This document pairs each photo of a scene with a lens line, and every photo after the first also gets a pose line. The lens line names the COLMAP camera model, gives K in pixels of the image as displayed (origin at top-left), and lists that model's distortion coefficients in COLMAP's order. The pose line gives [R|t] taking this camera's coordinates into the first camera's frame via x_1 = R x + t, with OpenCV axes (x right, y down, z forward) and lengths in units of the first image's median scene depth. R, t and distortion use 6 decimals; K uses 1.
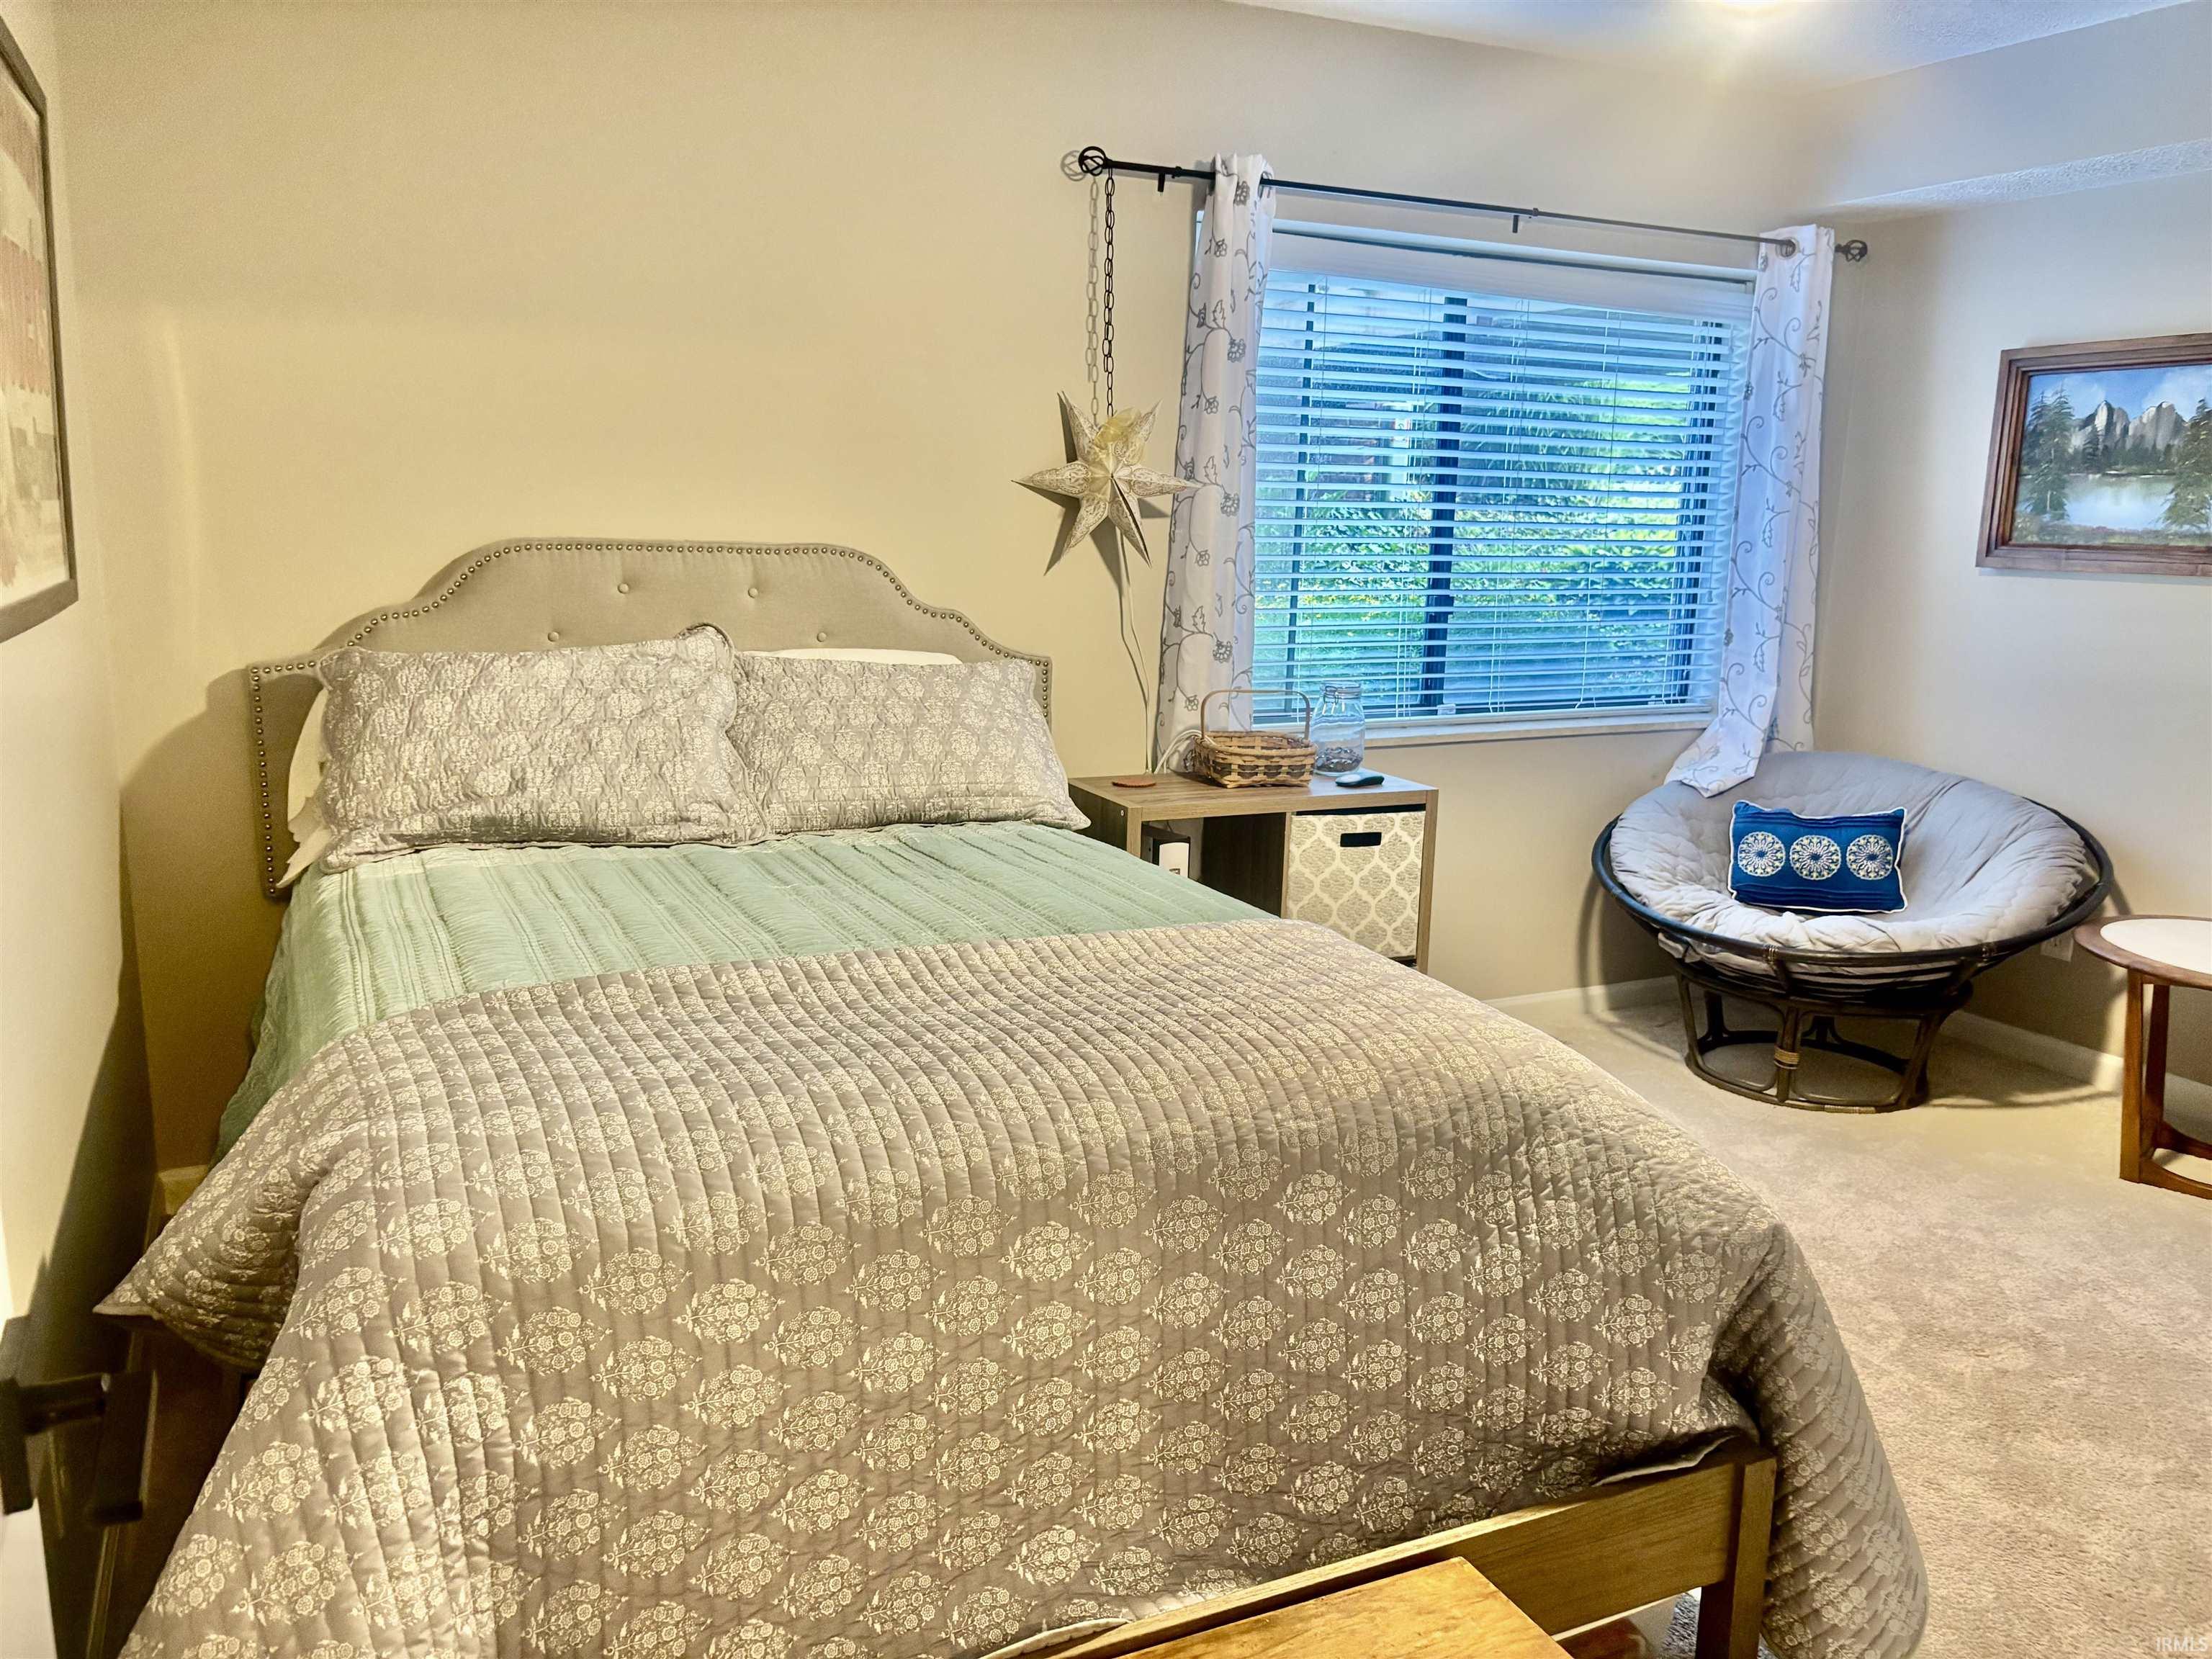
lens RADIAL K [[1670.8, 0, 1106.0], [0, 1670.8, 829.5], [0, 0, 1]] dist [0.069435, -0.087397]
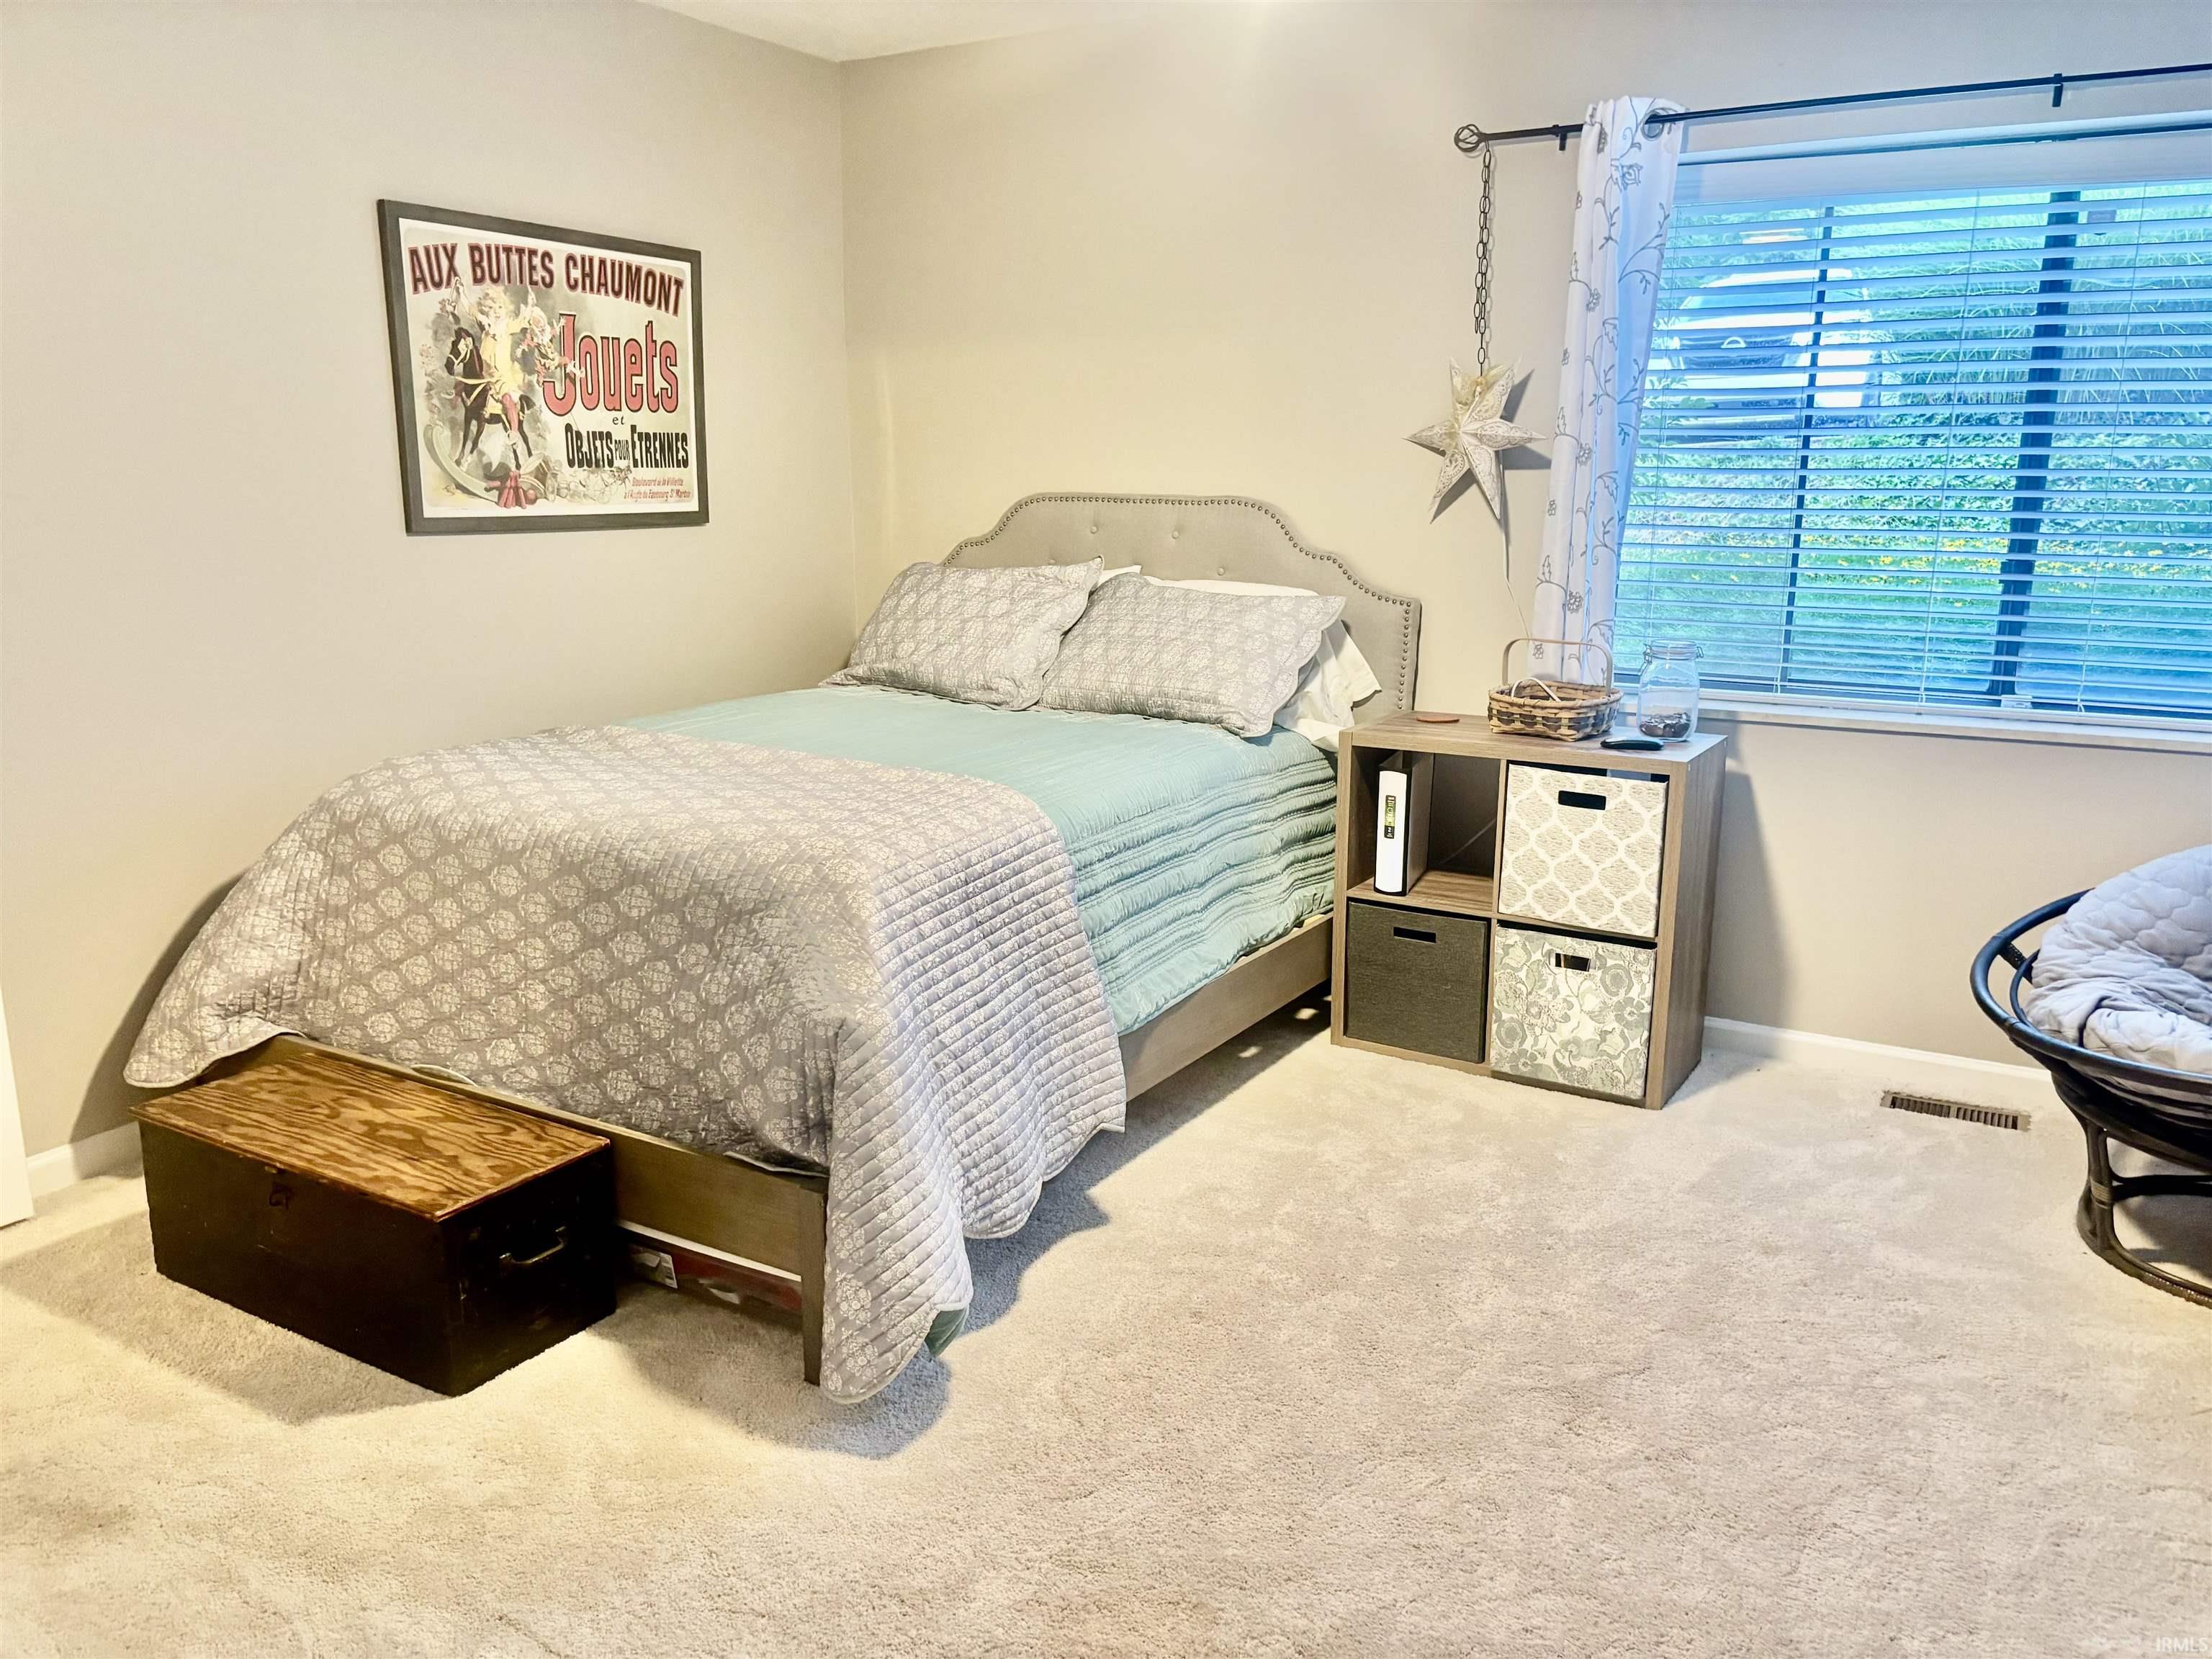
lens RADIAL K [[1679.7, 0, 1112.9], [0, 1679.7, 809.3], [0, 0, 1]] dist [0.046076, -0.063223]
pose [[0.553000, 0.145286, -0.820416, 0.808896], [-0.147128, 0.986233, 0.075479, -0.022526], [0.820088, 0.078966, 0.566763, 0.234201]]
